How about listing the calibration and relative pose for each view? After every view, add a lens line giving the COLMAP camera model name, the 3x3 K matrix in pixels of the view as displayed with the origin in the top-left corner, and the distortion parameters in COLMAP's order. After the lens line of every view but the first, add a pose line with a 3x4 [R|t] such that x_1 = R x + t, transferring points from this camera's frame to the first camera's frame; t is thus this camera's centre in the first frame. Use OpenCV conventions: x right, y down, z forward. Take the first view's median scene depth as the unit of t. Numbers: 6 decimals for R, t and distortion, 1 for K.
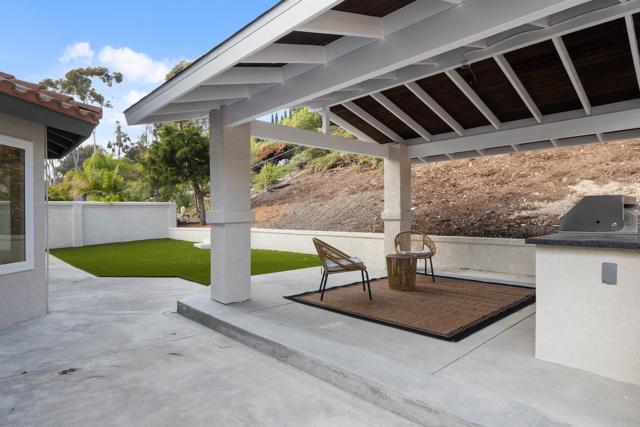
lens RADIAL K [[364.1, 0, 318.0], [0, 364.1, 214.7], [0, 0, 1]] dist [-0.007342, -0.002257]
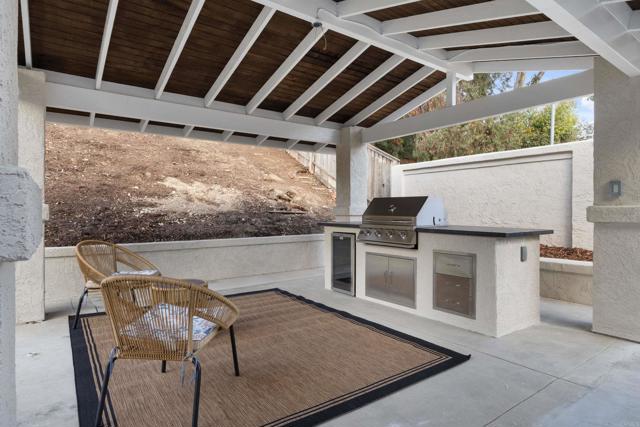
lens RADIAL K [[364.1, 0, 318.5], [0, 364.1, 211.8], [0, 0, 1]] dist [-0.007342, -0.002257]
pose [[0.130106, -0.001600, 0.991499, -0.475847], [0.000491, 0.999999, 0.001549, -0.003494], [-0.991500, 0.000286, 0.130107, 1.095419]]
